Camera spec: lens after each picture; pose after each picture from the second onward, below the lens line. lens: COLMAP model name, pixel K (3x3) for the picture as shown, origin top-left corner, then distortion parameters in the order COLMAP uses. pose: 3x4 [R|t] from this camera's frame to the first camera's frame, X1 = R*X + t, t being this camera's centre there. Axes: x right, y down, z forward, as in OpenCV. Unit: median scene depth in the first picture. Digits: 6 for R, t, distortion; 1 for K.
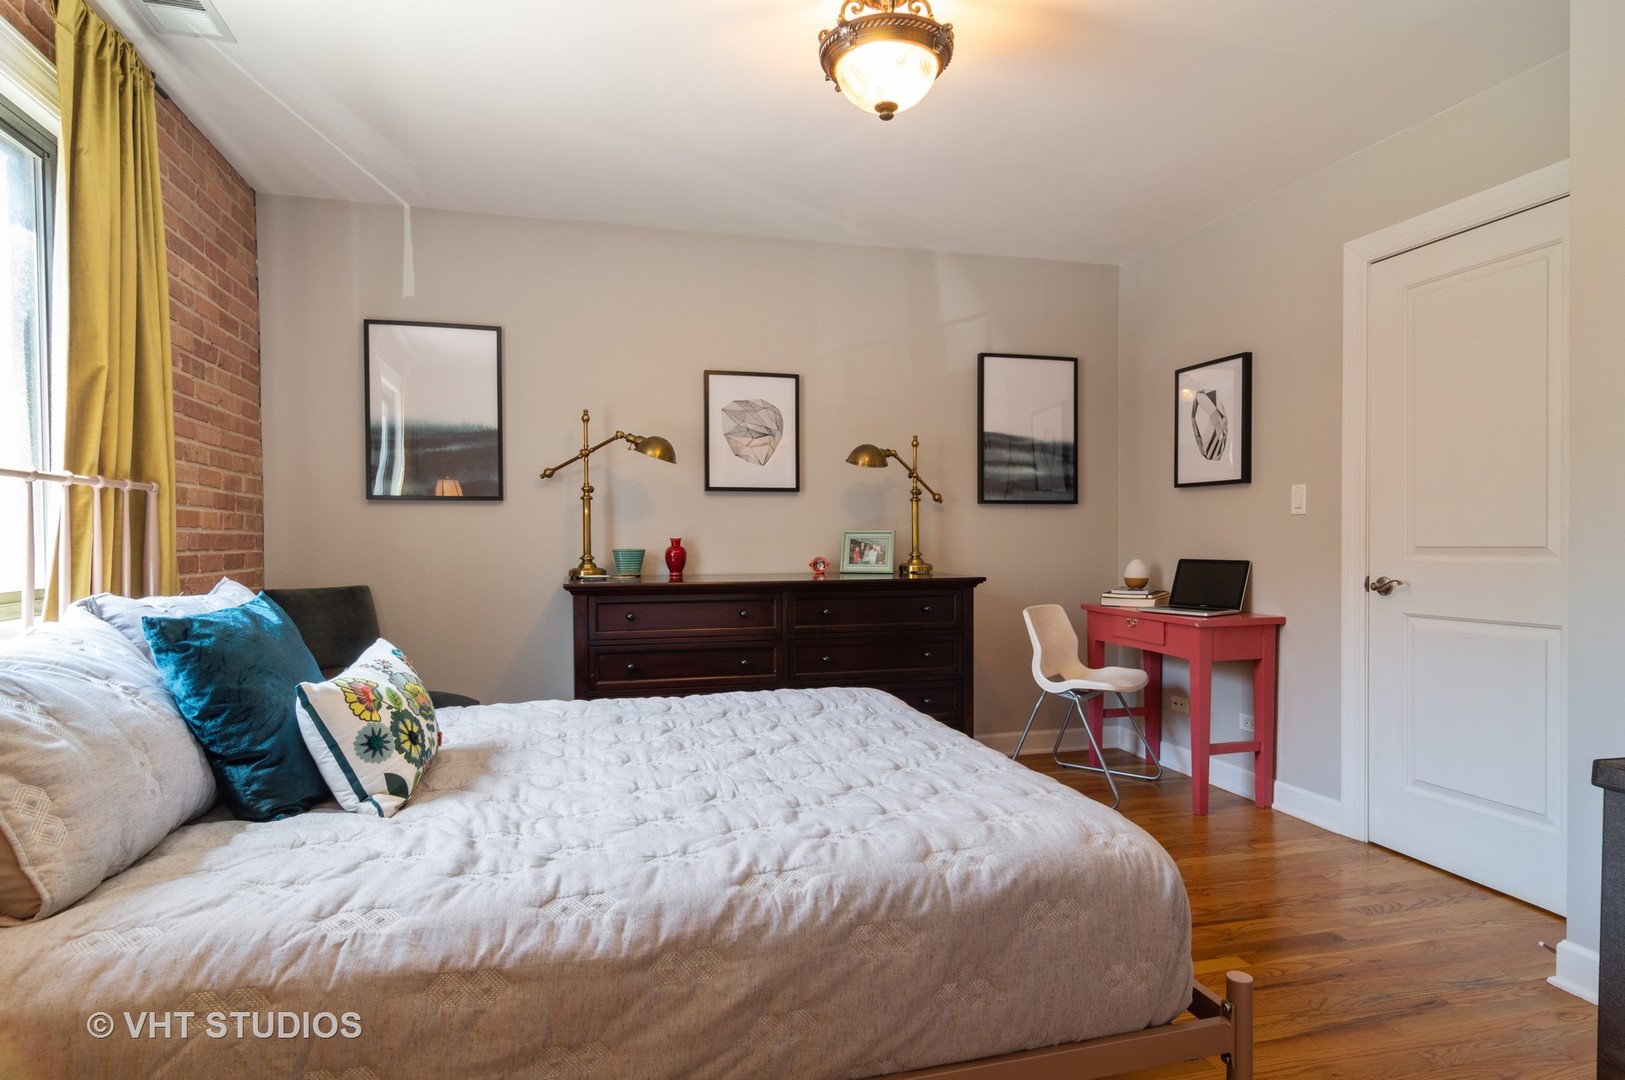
lens RADIAL K [[896.7, 0, 807.3], [0, 896.7, 558.7], [0, 0, 1]] dist [-0.000612, -0.000029]
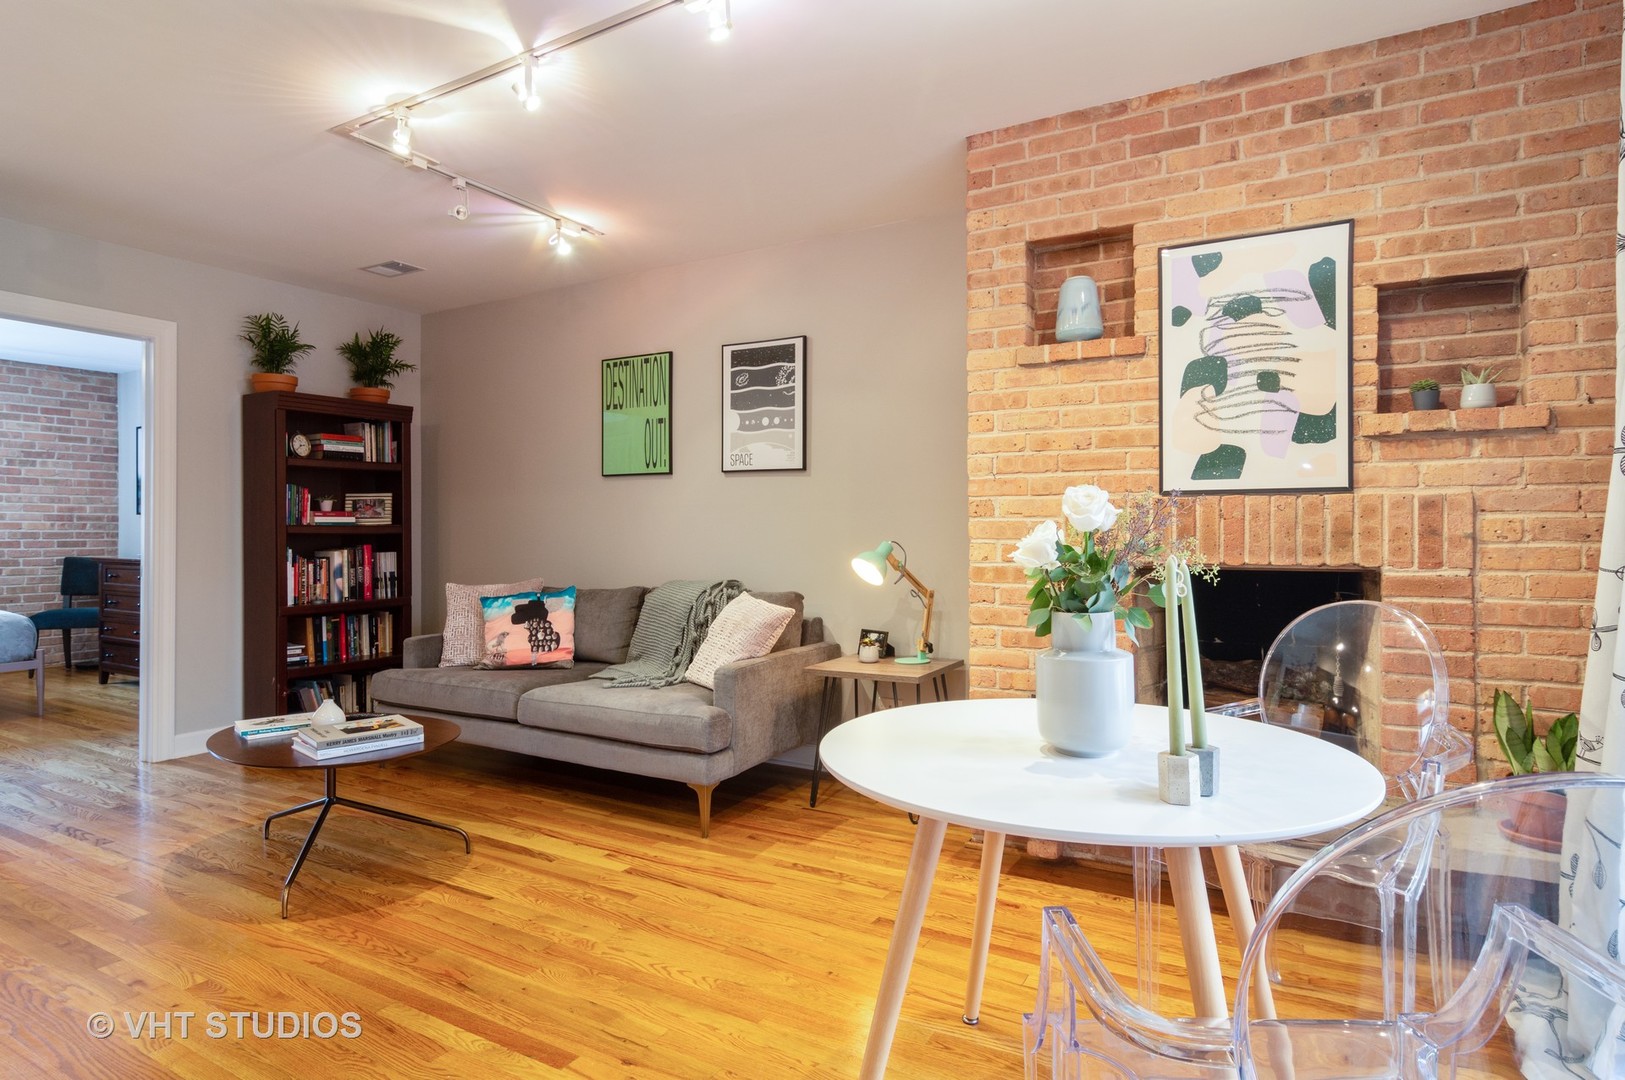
lens RADIAL K [[889.8, 0, 806.6], [0, 889.8, 530.6], [0, 0, 1]] dist [-0.000808, 0.002379]
pose [[0.697152, 0.000265, -0.716924, 1.987332], [-0.016888, 0.999729, -0.016052, -0.022567], [0.716725, 0.023299, 0.696967, 0.672064]]
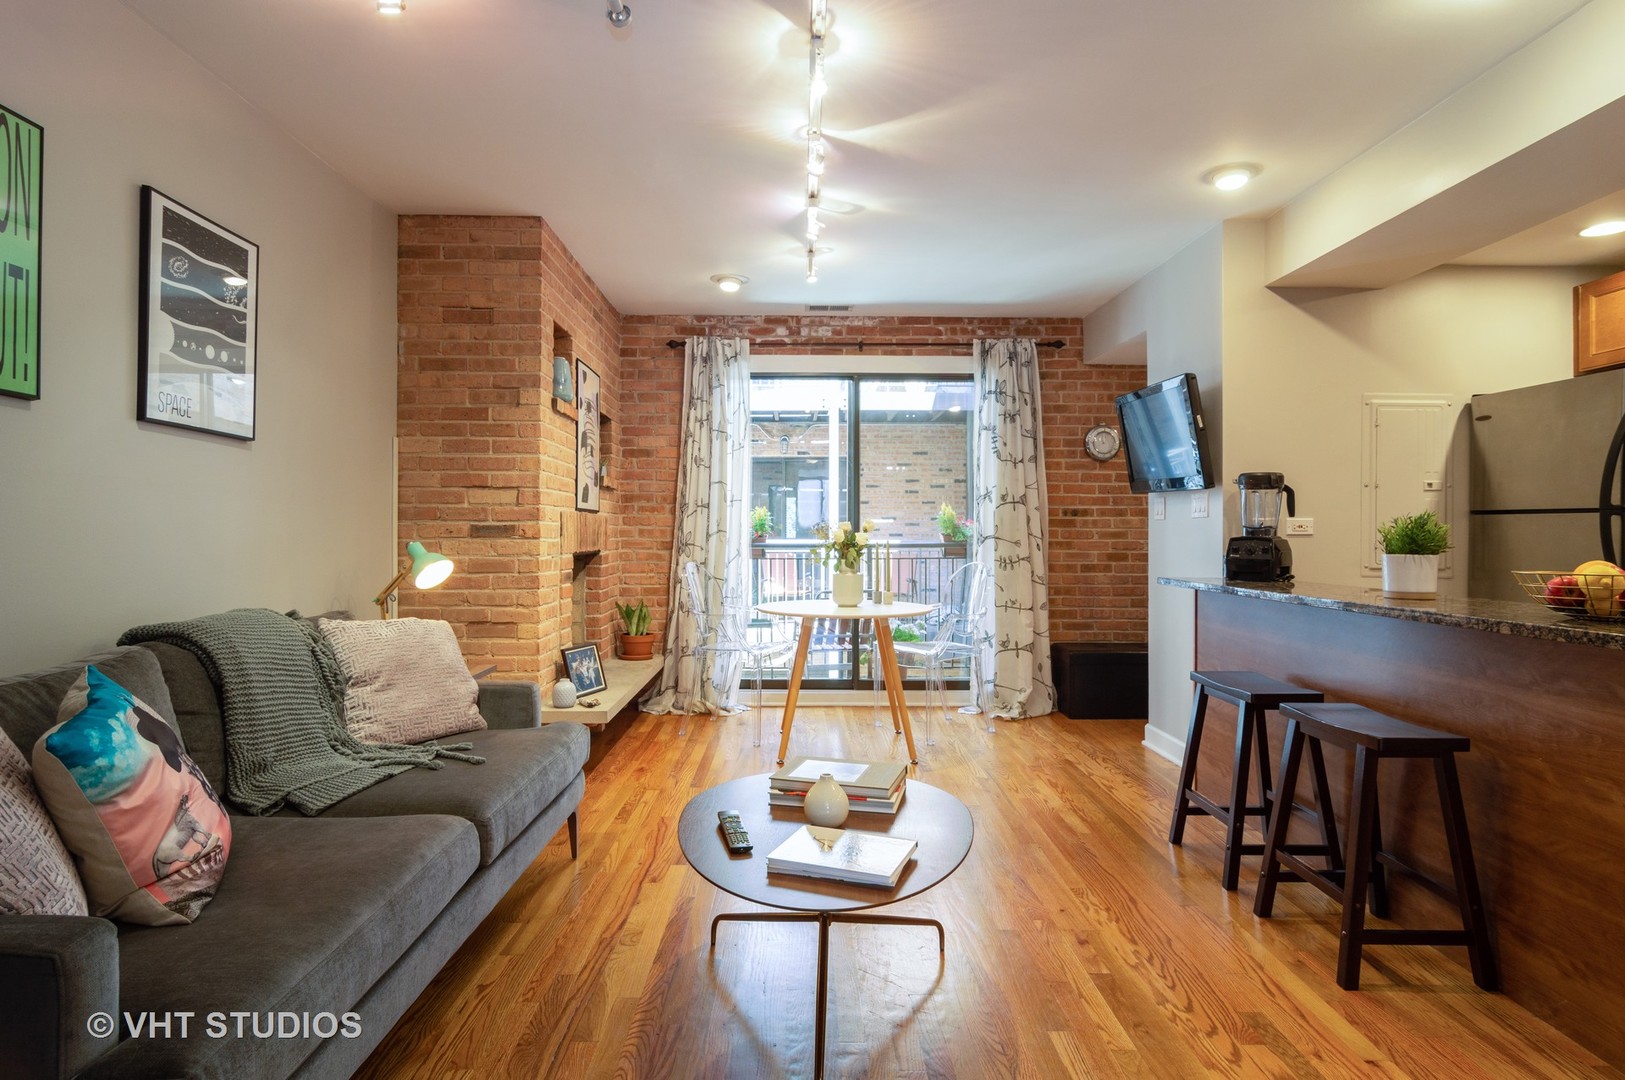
lens RADIAL K [[882.9, 0, 806.0], [0, 882.9, 530.2], [0, 0, 1]] dist [-0.001326, 0.002823]
pose [[0.259203, 0.007722, 0.965792, 0.580916], [0.021458, 0.999675, -0.013752, -0.018937], [-0.965585, 0.024288, 0.258953, 0.792684]]
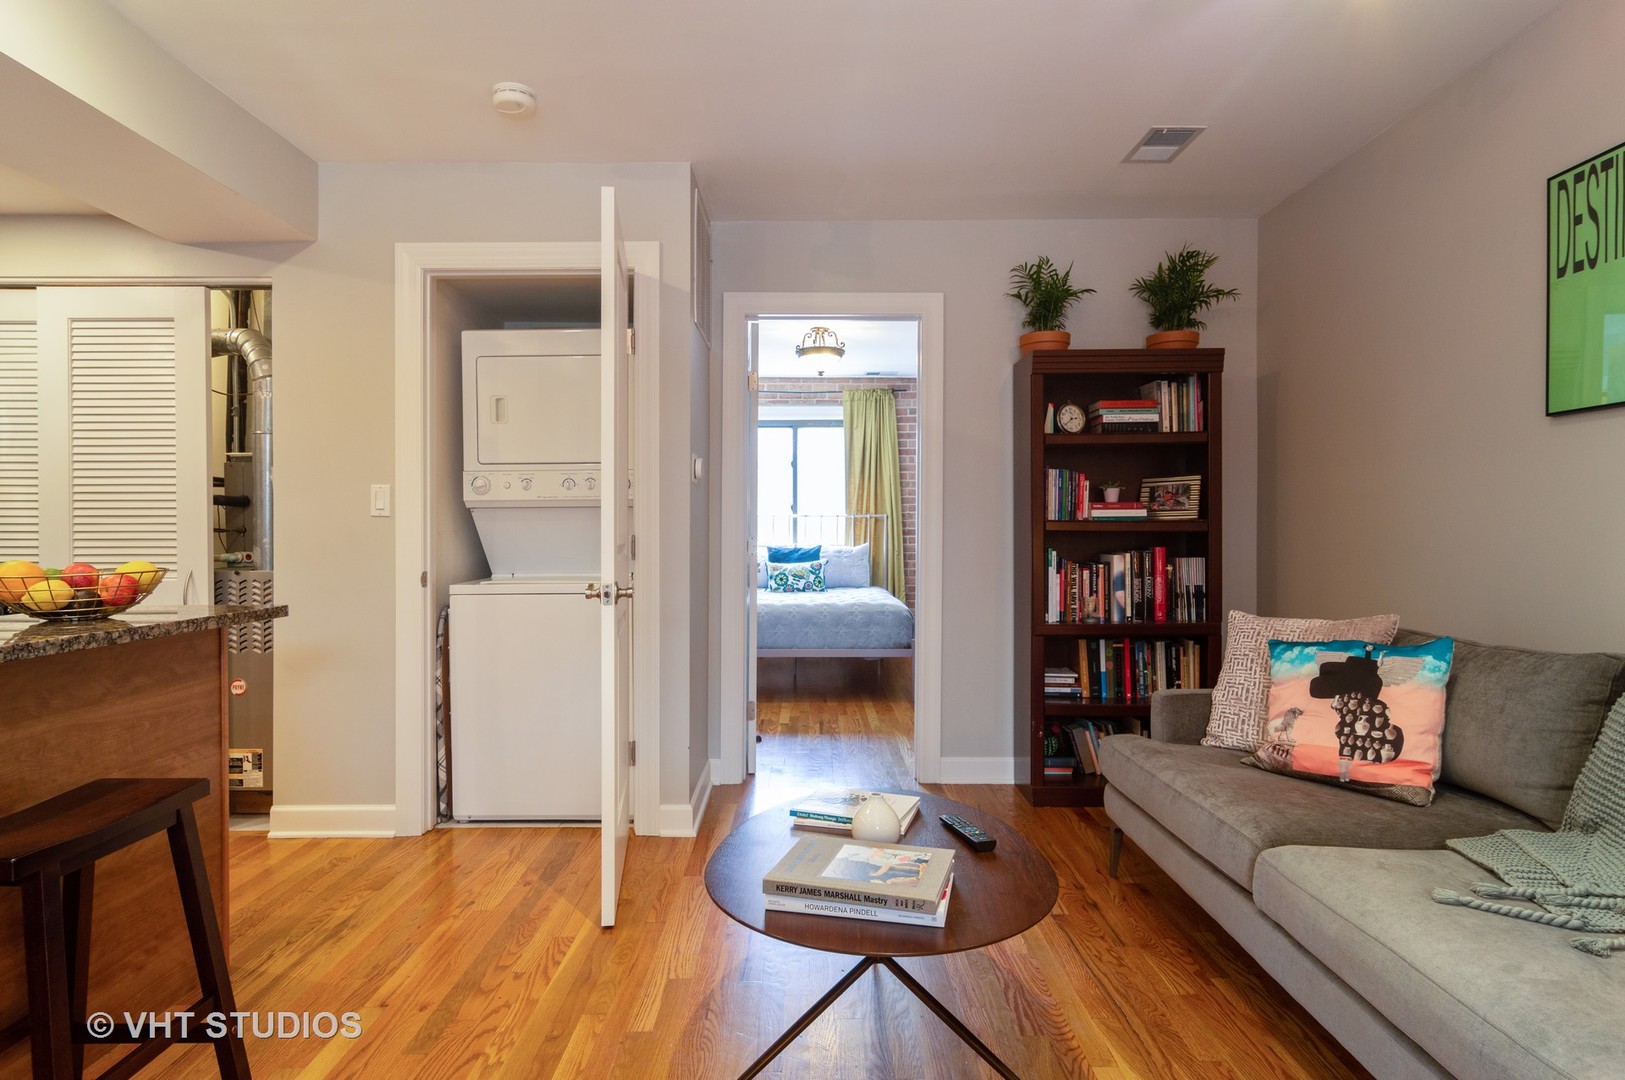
lens RADIAL K [[885.5, 0, 805.5], [0, 885.5, 535.6], [0, 0, 1]] dist [-0.000359, 0.001079]
pose [[-0.267520, 0.007307, -0.963525, 1.607421], [-0.023323, 0.999629, 0.014056, -0.028608], [0.963270, 0.026233, -0.267250, 1.017589]]
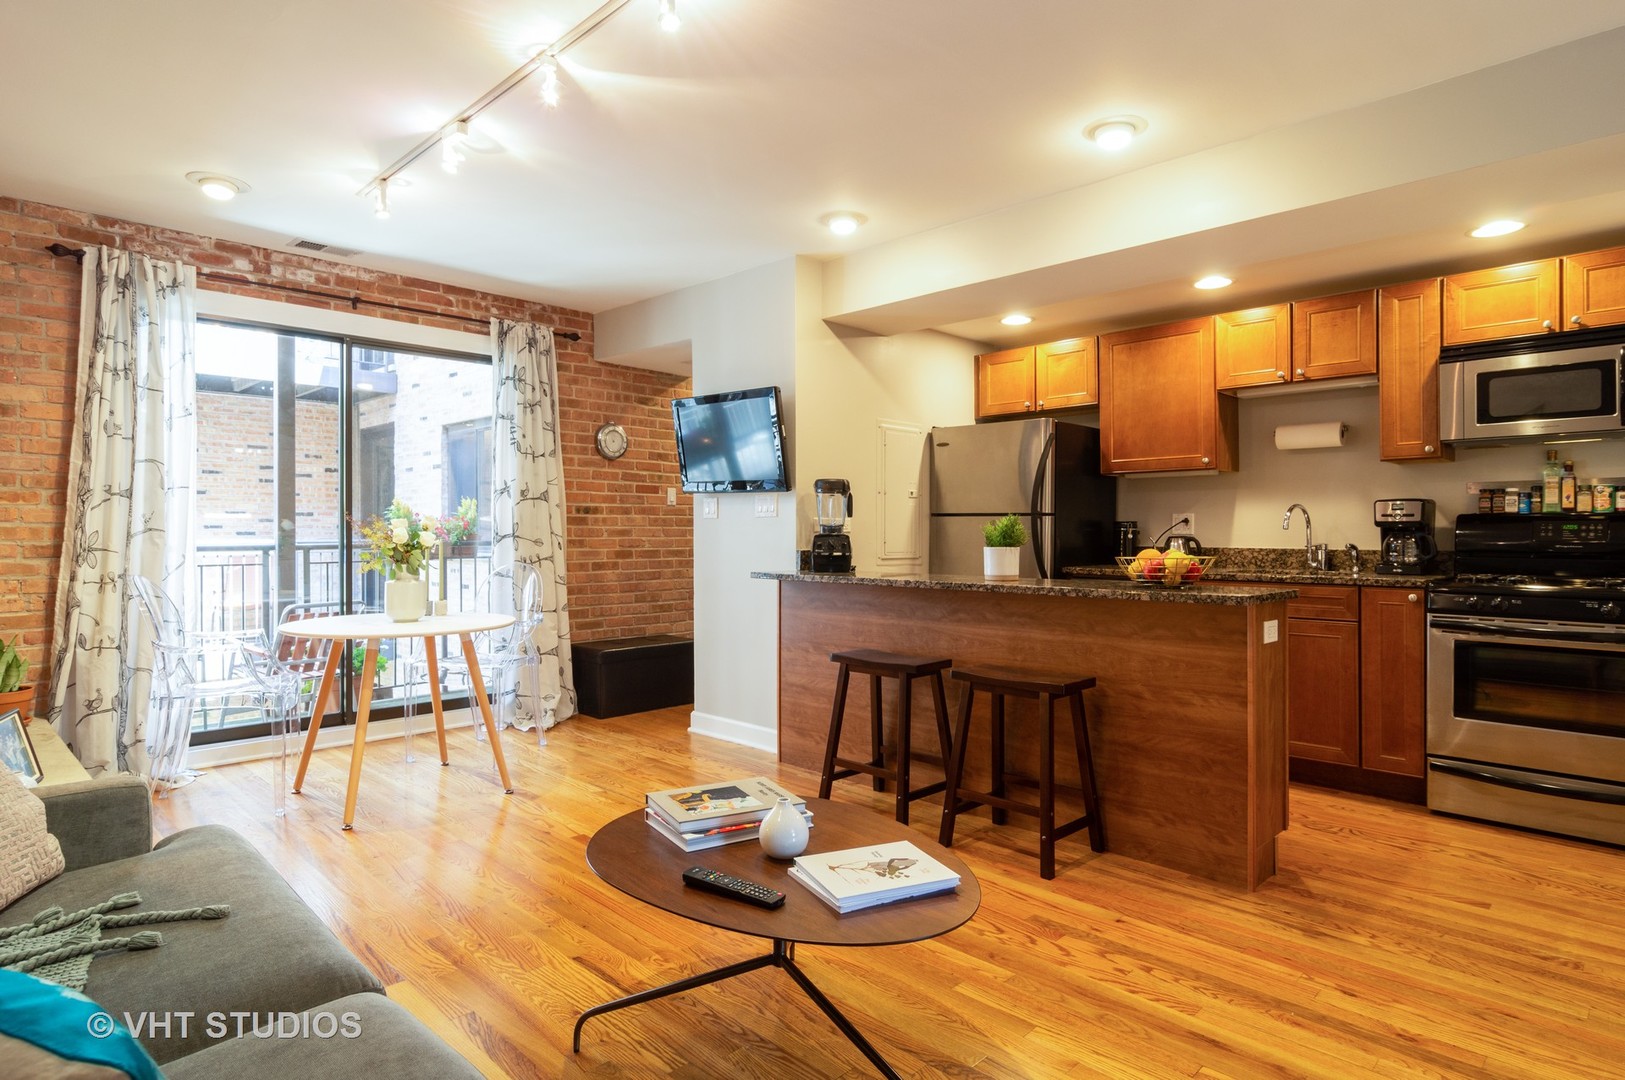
lens RADIAL K [[889.8, 0, 806.6], [0, 889.8, 530.6], [0, 0, 1]] dist [-0.000808, 0.002379]
pose [[-0.493654, 0.003909, 0.869650, 0.670560], [0.024962, 0.999642, 0.009676, -0.030740], [-0.869300, 0.026485, -0.493574, 1.157033]]
